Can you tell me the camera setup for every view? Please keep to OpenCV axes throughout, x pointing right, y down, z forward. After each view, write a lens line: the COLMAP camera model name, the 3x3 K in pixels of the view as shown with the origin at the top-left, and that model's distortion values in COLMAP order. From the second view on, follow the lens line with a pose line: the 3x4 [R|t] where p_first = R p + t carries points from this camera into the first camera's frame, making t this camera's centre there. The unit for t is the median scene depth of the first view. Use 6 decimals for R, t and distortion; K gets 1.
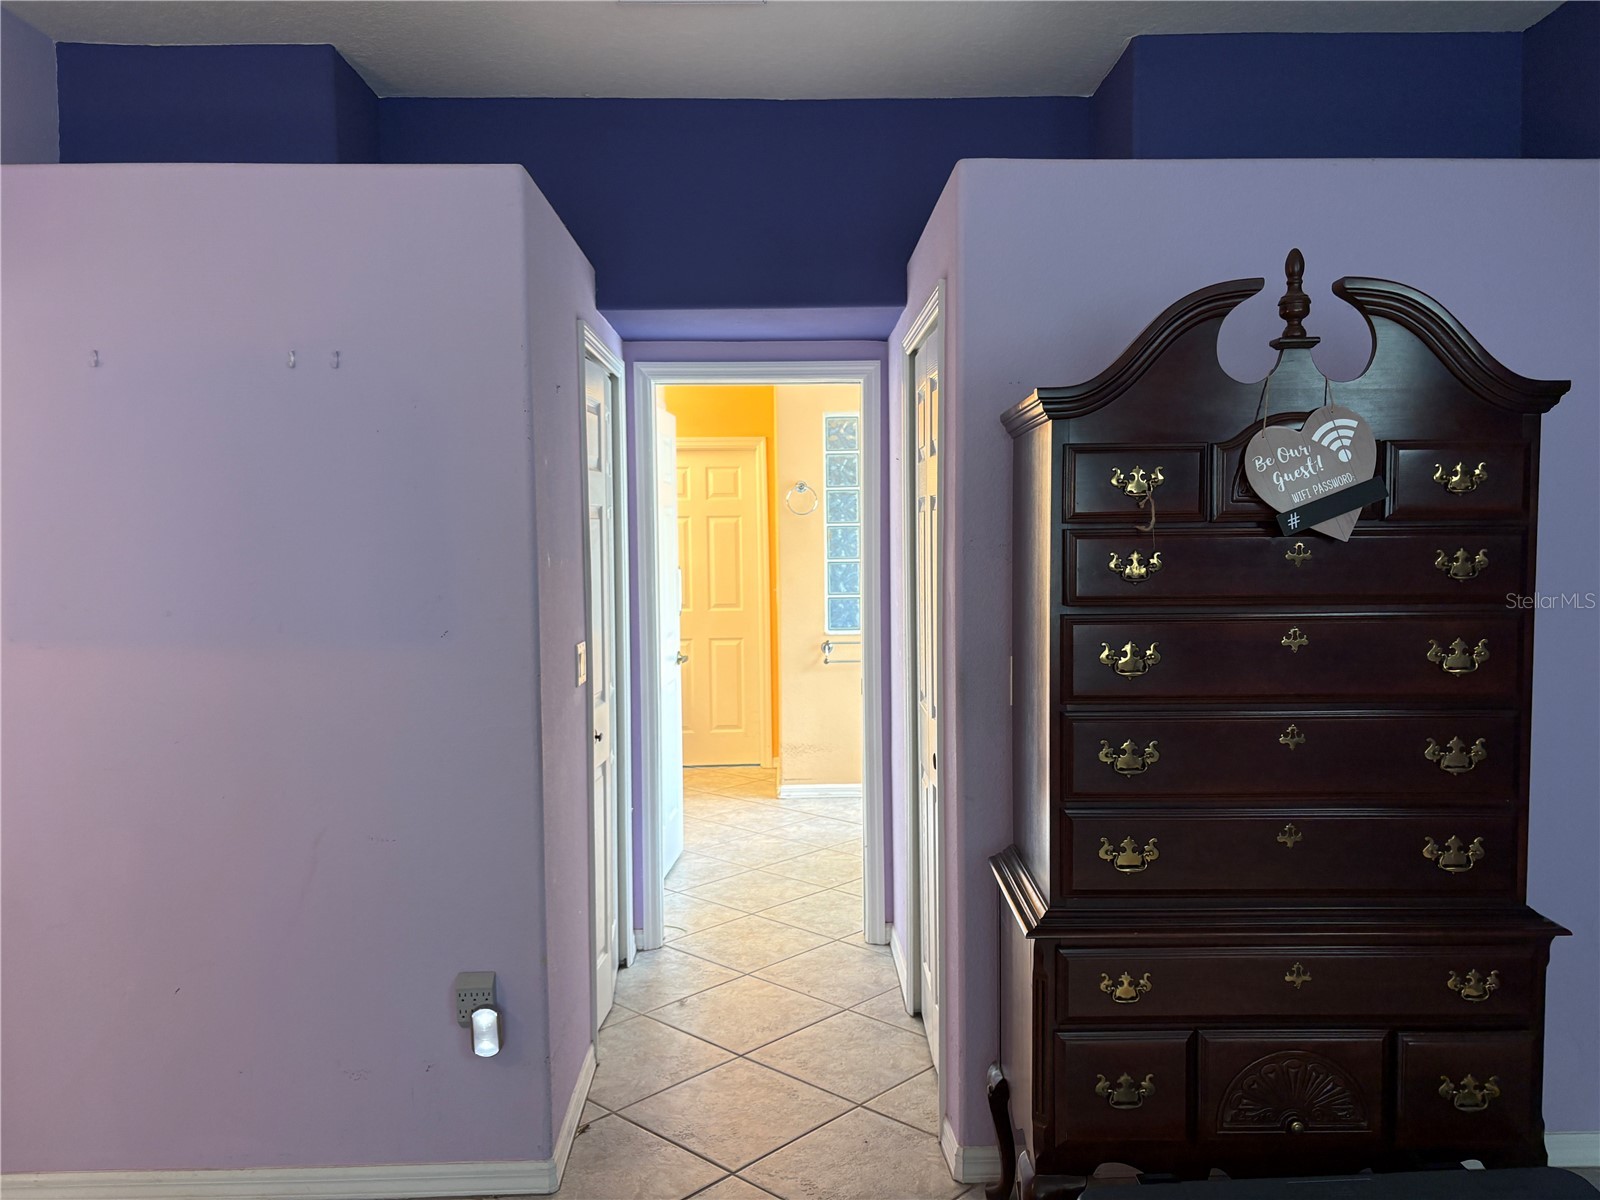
lens RADIAL K [[1231.4, 0, 807.8], [0, 1231.4, 608.3], [0, 0, 1]] dist [0.056179, -0.126031]
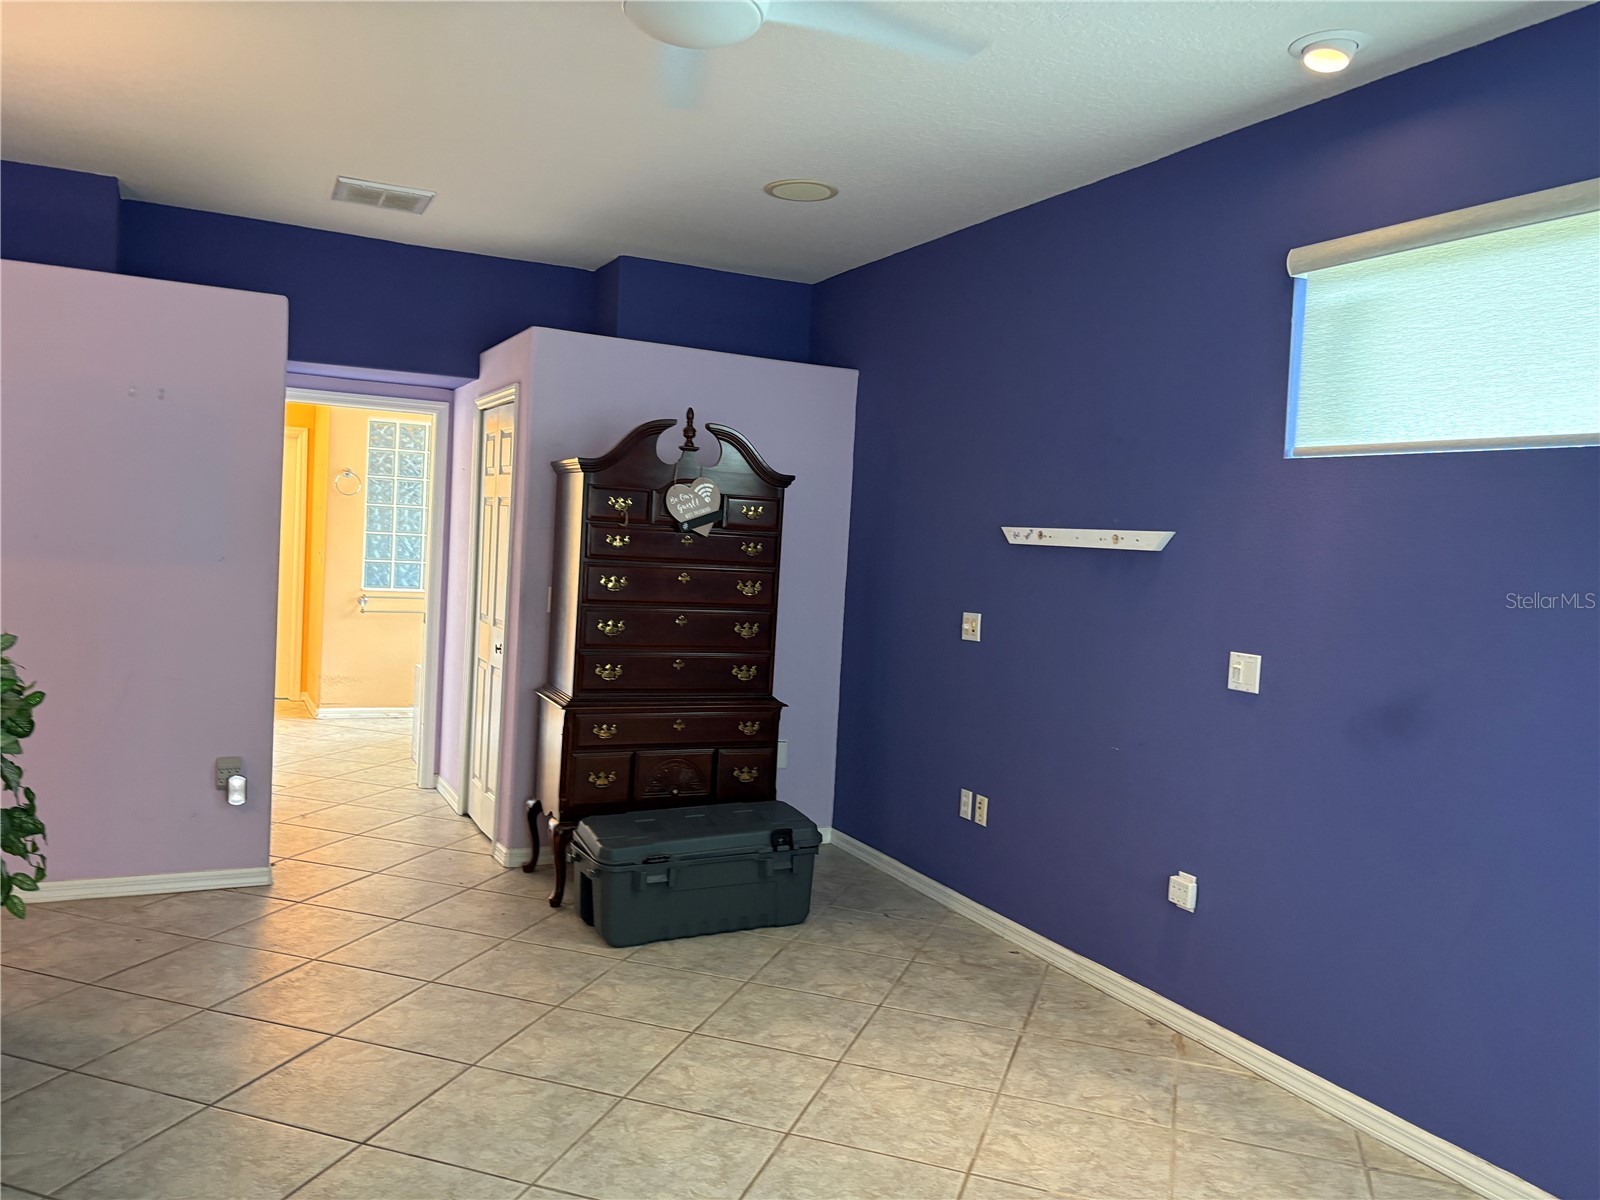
lens RADIAL K [[1215.5, 0, 806.2], [0, 1215.5, 595.5], [0, 0, 1]] dist [0.045148, -0.051213]
pose [[0.903660, 0.040620, 0.426320, -0.353118], [-0.039794, 0.999149, -0.010848, 0.071692], [-0.426398, -0.007163, 0.904507, -1.109985]]
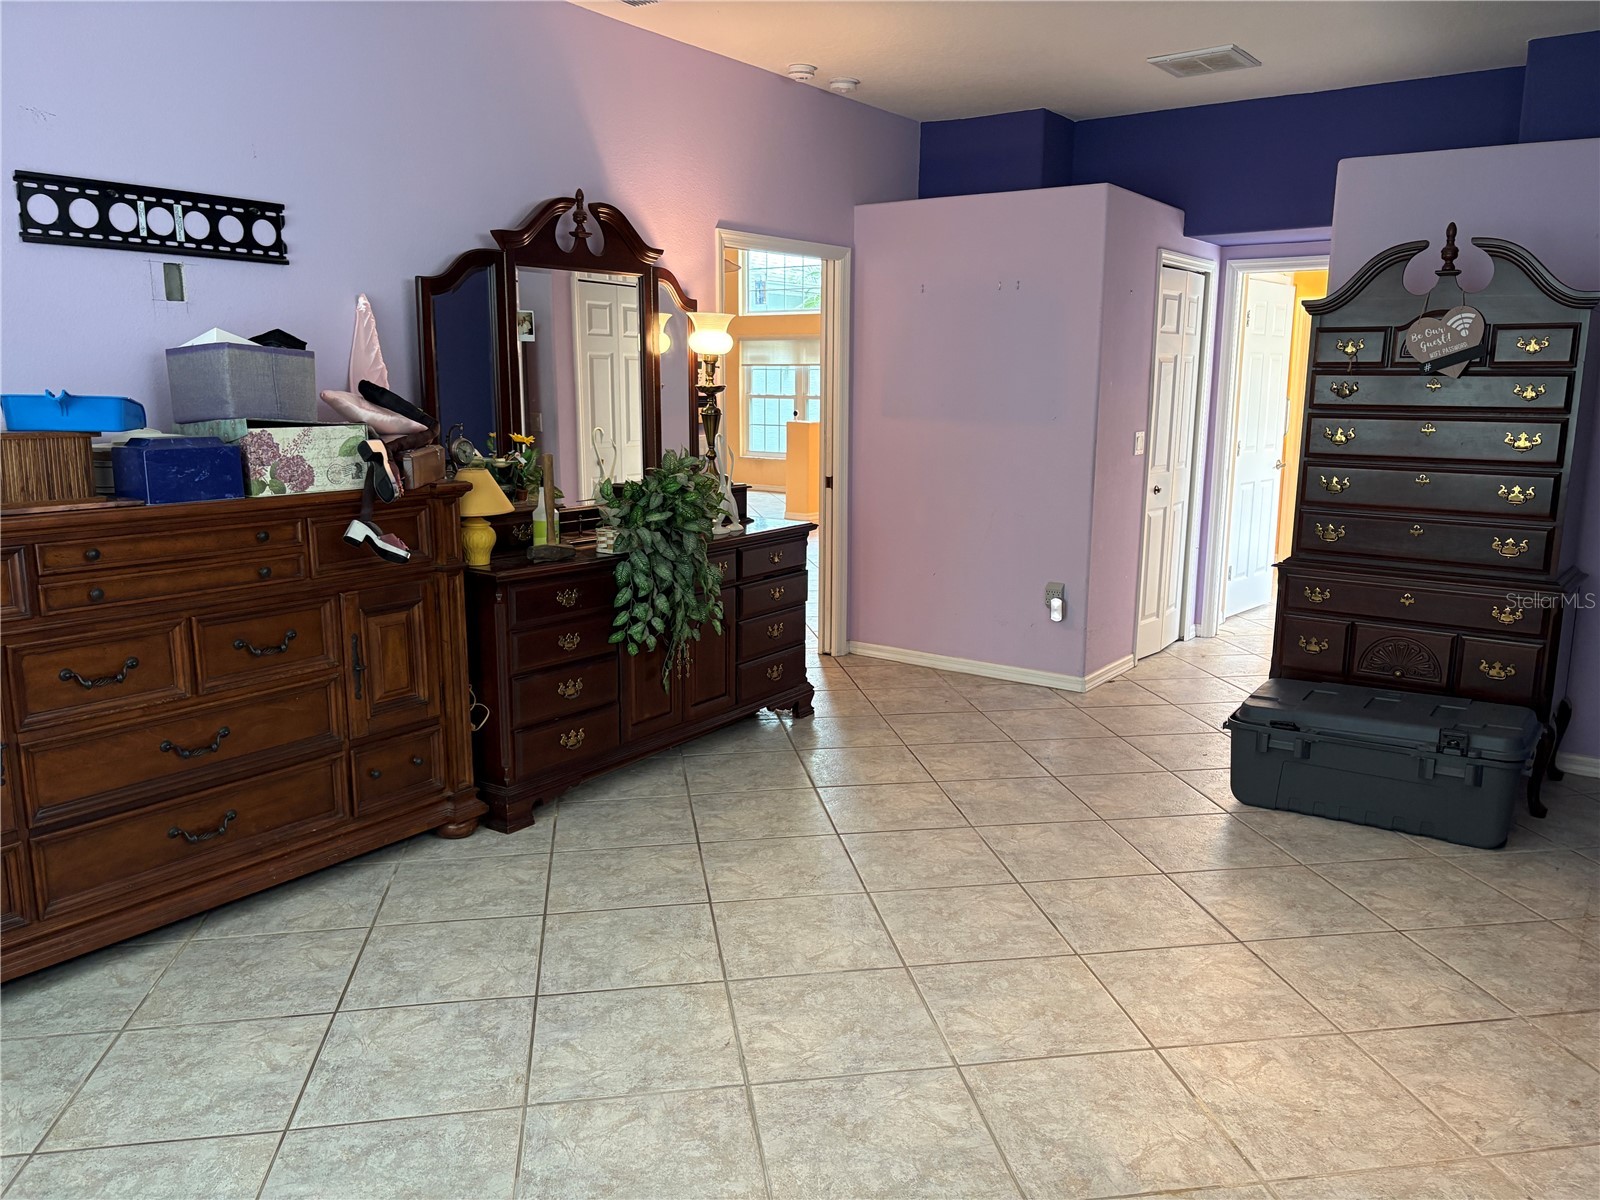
lens RADIAL K [[1202.0, 0, 794.3], [0, 1202.0, 629.3], [0, 0, 1]] dist [0.007114, 0.002336]
pose [[0.794300, 0.140280, -0.591108, 0.760704], [-0.051470, 0.985017, 0.164598, 0.074226], [0.605341, -0.100316, 0.789619, -1.133332]]
